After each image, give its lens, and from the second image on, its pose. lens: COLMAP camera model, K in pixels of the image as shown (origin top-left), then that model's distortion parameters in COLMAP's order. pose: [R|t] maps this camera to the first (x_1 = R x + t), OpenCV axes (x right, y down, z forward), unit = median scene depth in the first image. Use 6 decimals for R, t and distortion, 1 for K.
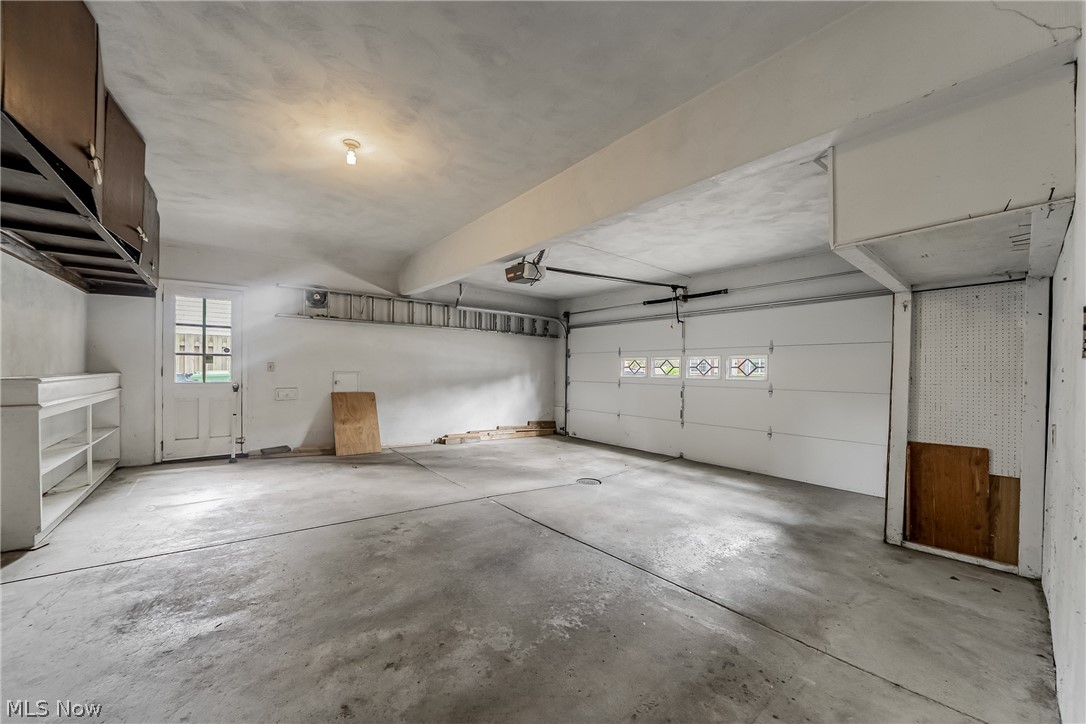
lens RADIAL K [[375.8, 0, 545.2], [0, 375.8, 367.9], [0, 0, 1]] dist [-0.022870, 0.000322]
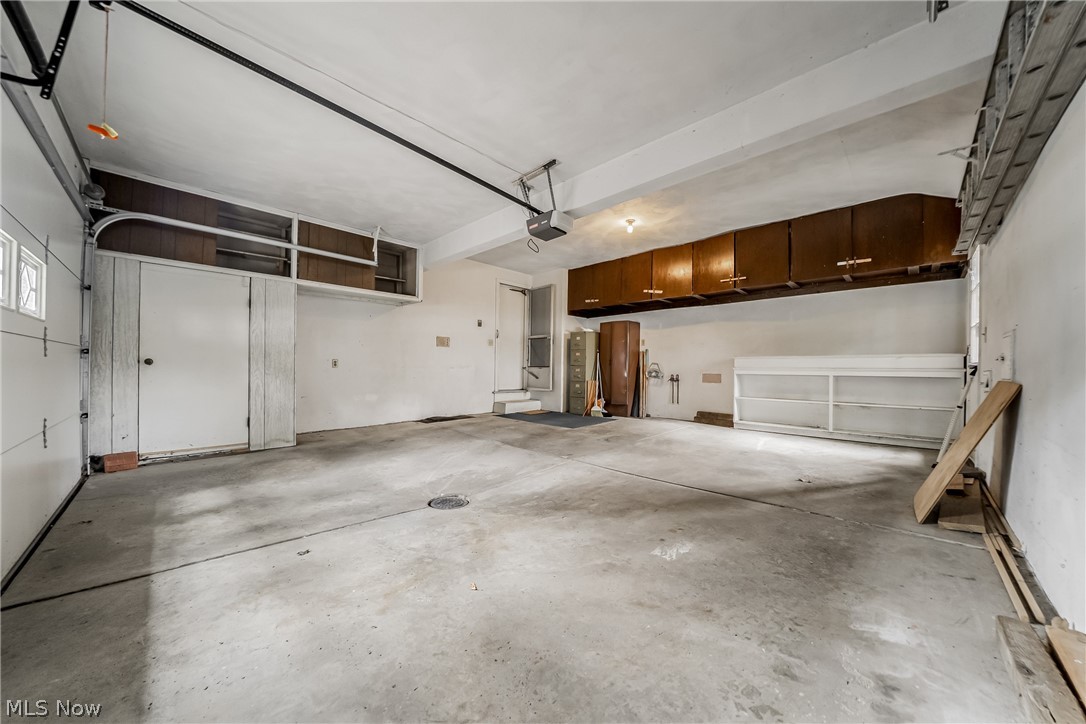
lens RADIAL K [[375.8, 0, 545.2], [0, 375.8, 367.9], [0, 0, 1]] dist [-0.022870, 0.000322]
pose [[-0.995629, -0.032250, -0.087647, 0.016835], [-0.031317, 0.999438, -0.011991, 0.081092], [0.087984, -0.009193, -0.996079, 1.562728]]
